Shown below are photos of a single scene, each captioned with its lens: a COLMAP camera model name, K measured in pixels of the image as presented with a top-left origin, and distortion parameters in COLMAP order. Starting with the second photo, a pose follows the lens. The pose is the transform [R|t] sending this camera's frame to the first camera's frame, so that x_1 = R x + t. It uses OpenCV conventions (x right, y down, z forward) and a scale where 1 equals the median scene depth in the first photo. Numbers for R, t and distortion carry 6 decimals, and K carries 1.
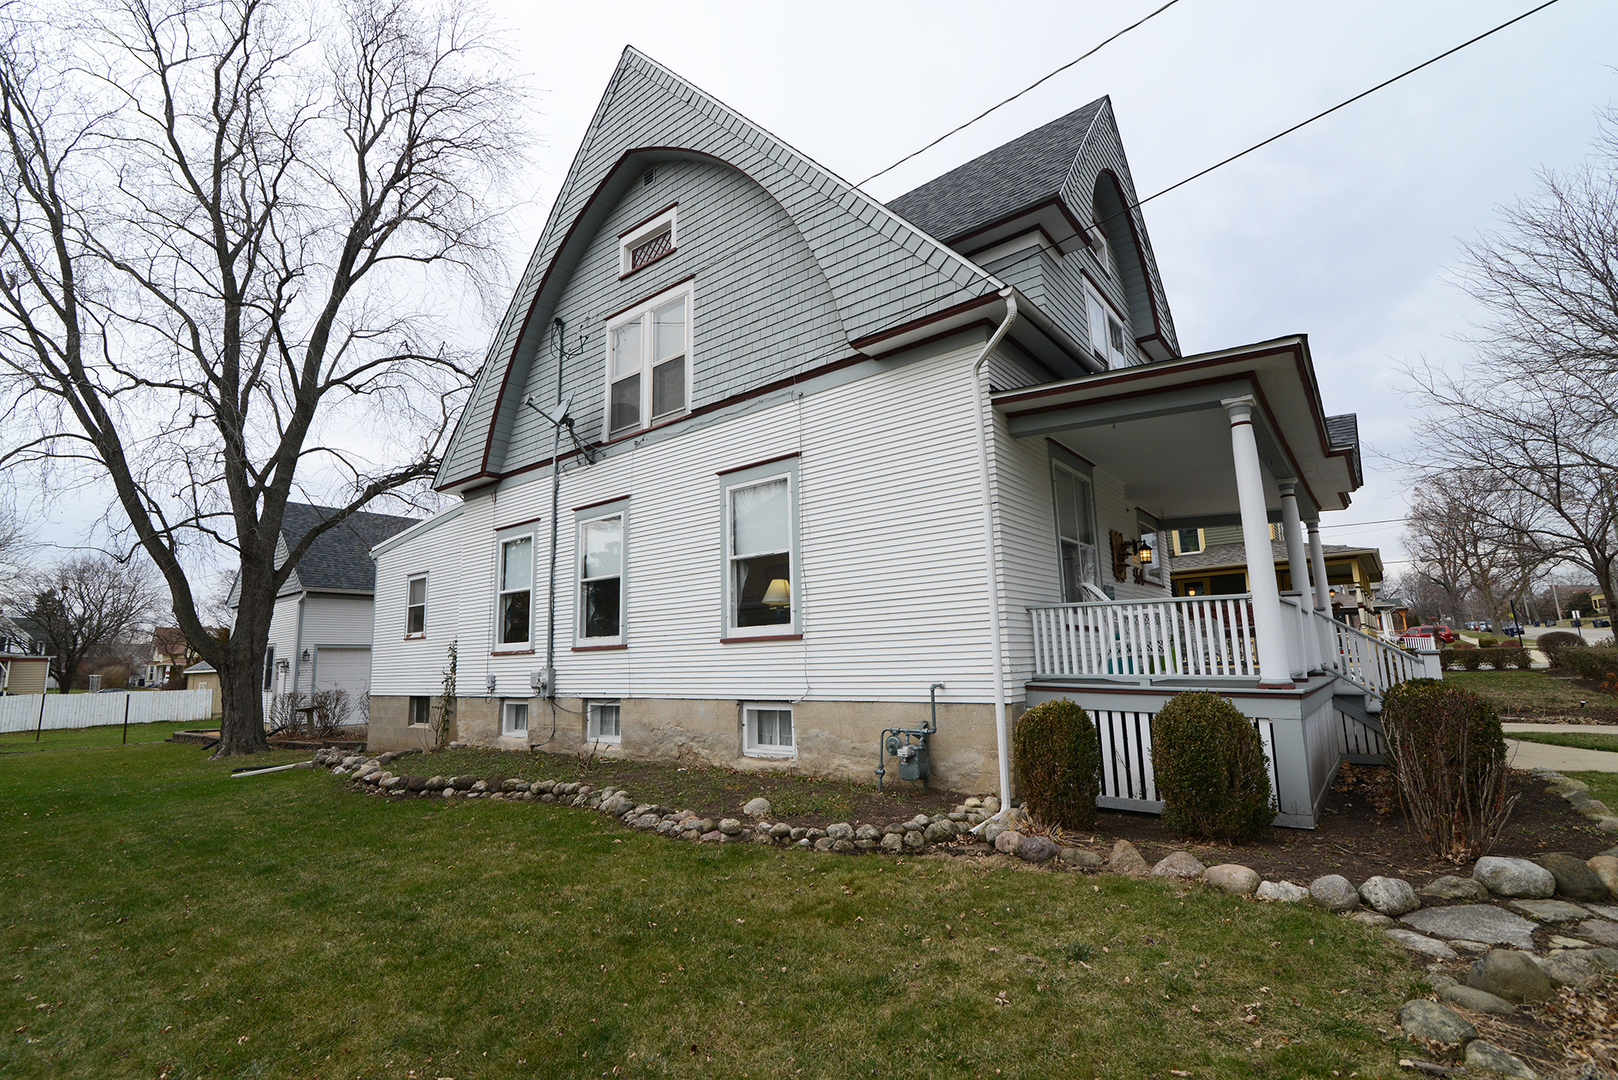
lens RADIAL K [[747.7, 0, 801.3], [0, 747.7, 539.2], [0, 0, 1]] dist [-0.014468, 0.000548]
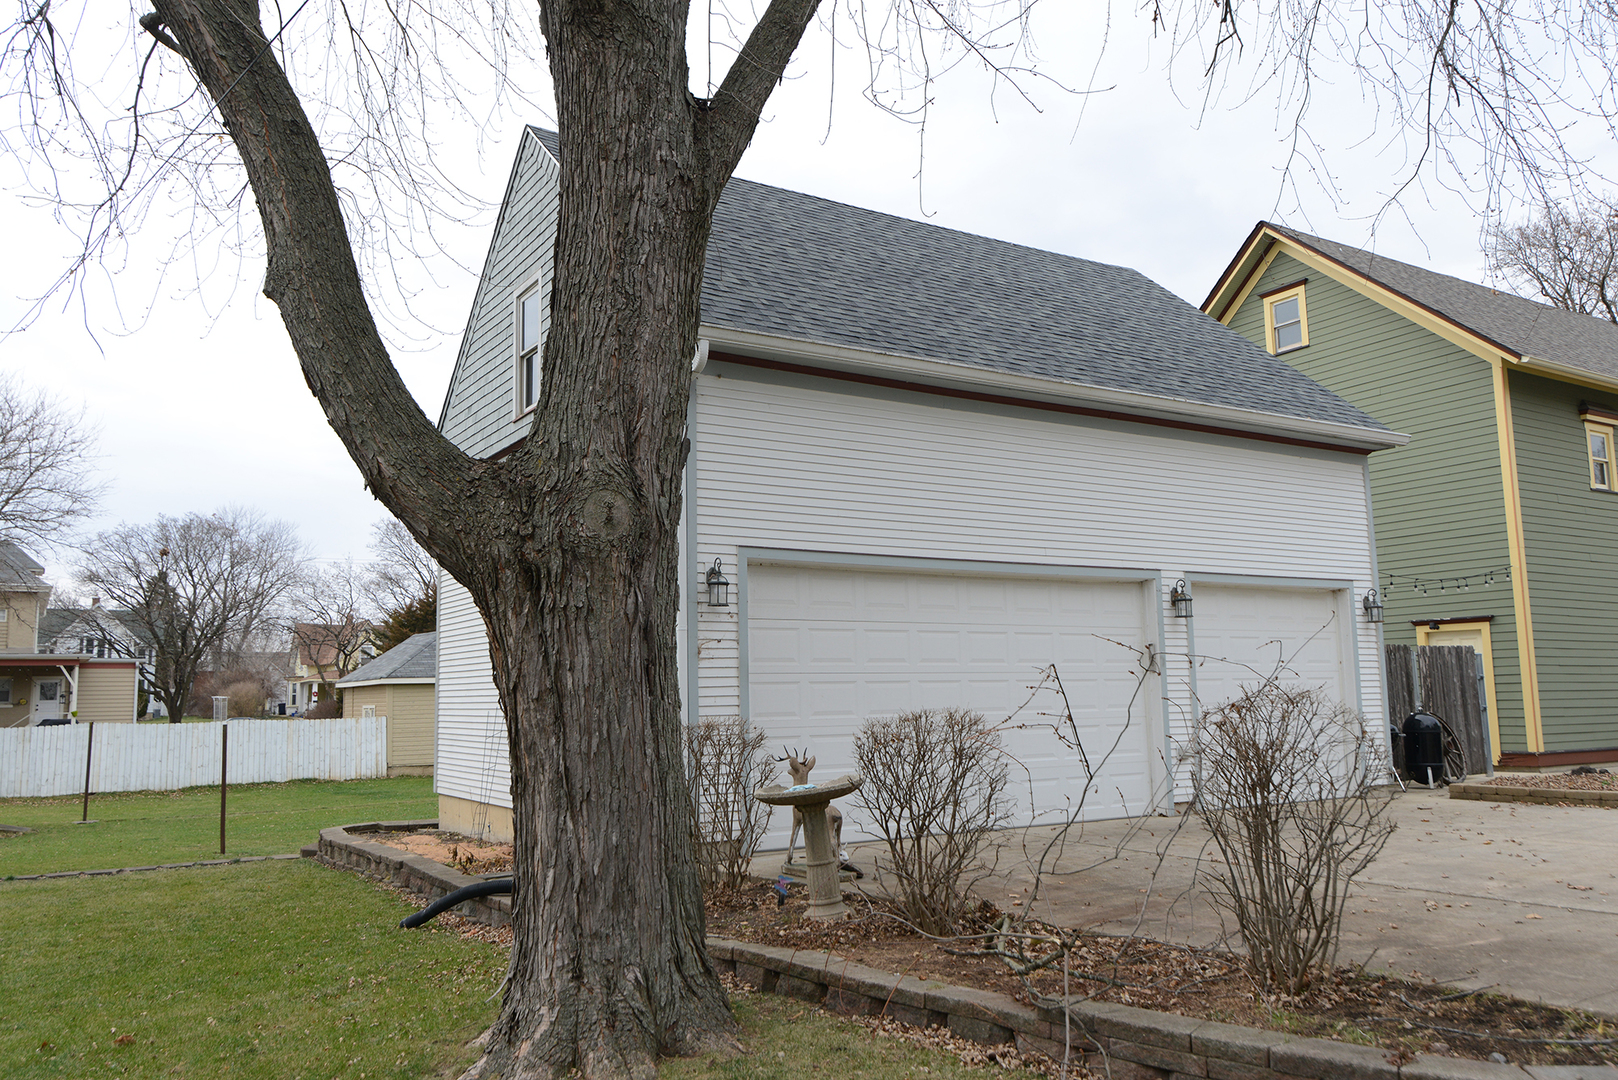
lens RADIAL K [[1219.8, 0, 809.3], [0, 1219.8, 538.8], [0, 0, 1]] dist [0.011871, 0.003158]
pose [[0.948744, -0.032282, -0.314393, -0.601852], [0.045555, 0.998350, 0.034959, 0.152944], [0.312746, -0.047489, 0.948649, 0.720685]]
